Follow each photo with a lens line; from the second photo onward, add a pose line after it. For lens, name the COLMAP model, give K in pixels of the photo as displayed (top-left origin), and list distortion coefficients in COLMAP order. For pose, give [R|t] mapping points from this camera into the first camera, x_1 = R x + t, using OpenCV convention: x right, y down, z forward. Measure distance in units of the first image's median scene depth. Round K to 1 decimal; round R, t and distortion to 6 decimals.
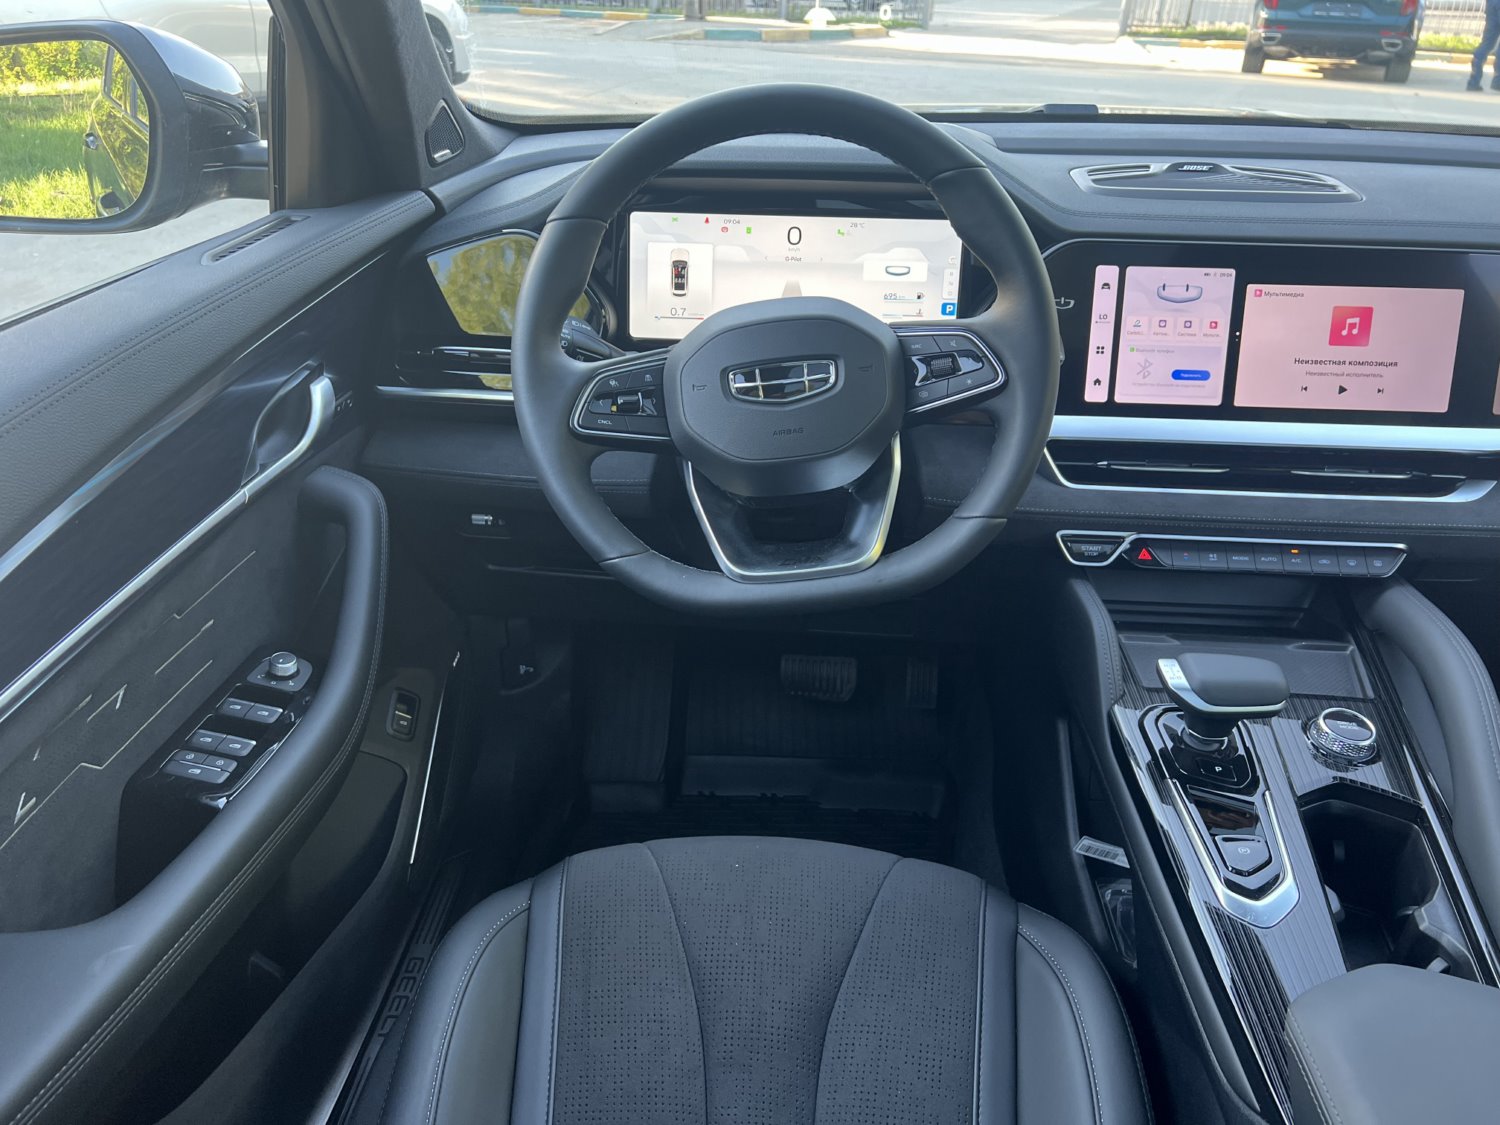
lens RADIAL K [[1126.3, 0, 745.5], [0, 1126.3, 568.3], [0, 0, 1]] dist [0.059736, -0.074872]
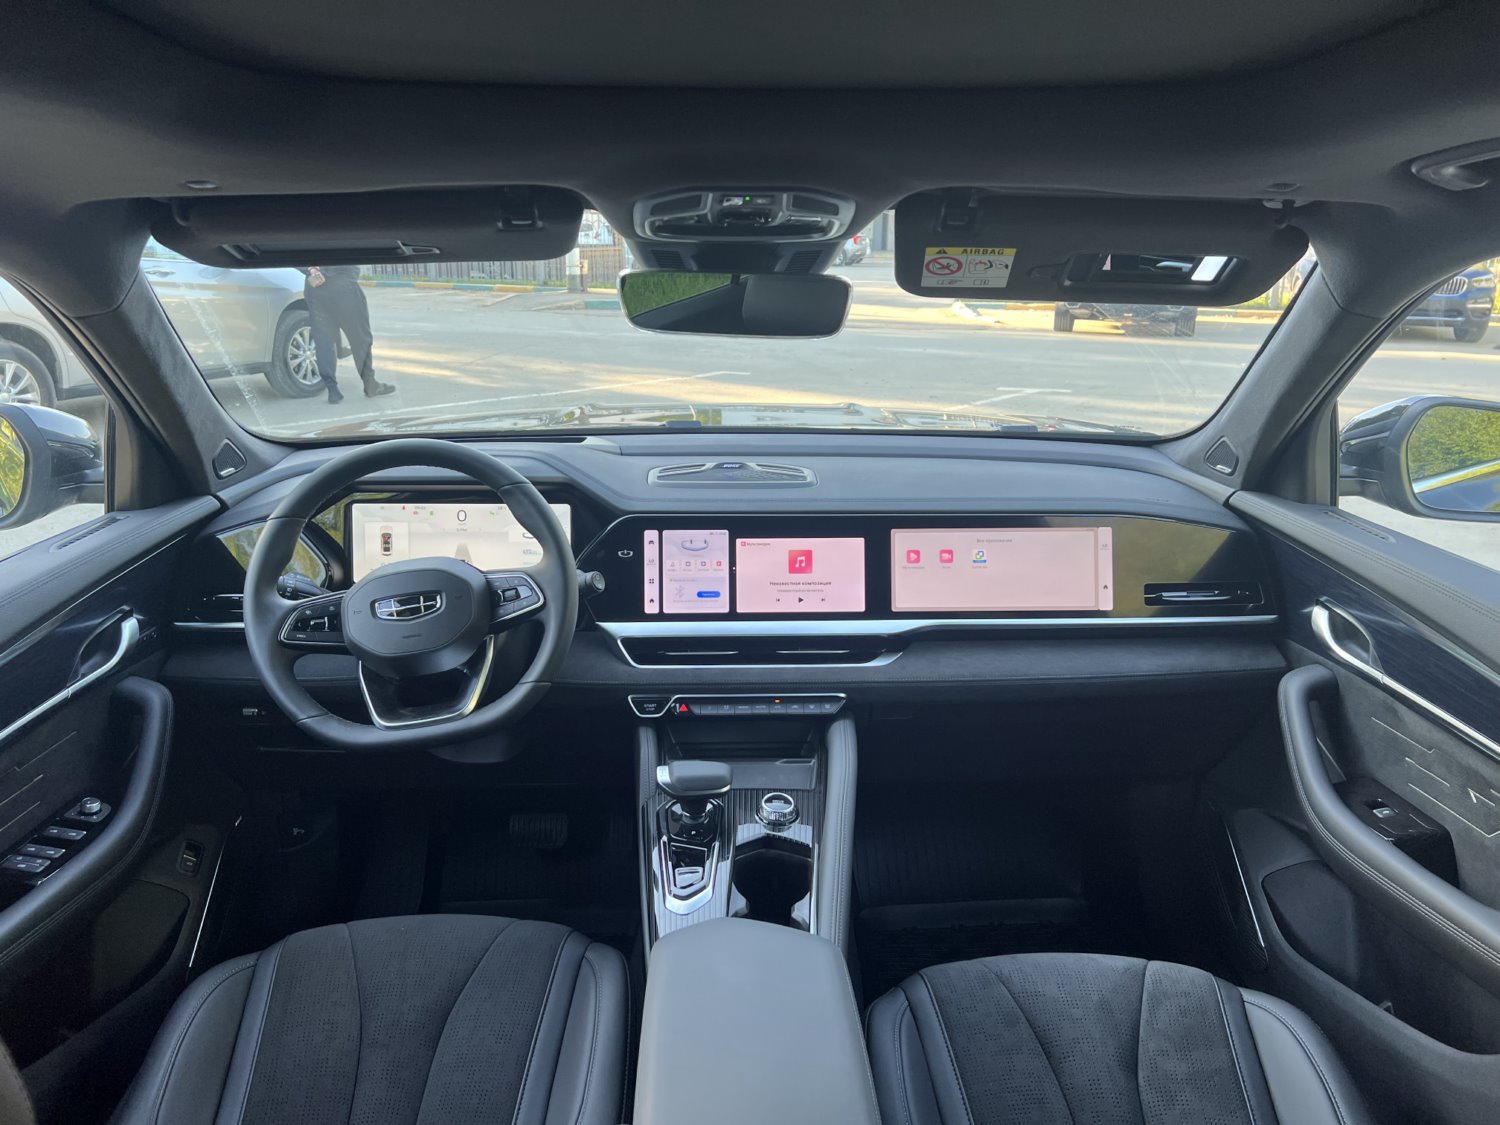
lens RADIAL K [[1126.3, 0, 762.4], [0, 1126.3, 572.8], [0, 0, 1]] dist [0.059736, -0.074872]
pose [[0.994864, -0.036615, 0.094366, 0.323778], [0.054308, 0.979819, -0.192366, 0.111271], [-0.085418, 0.196503, 0.976775, -0.571153]]
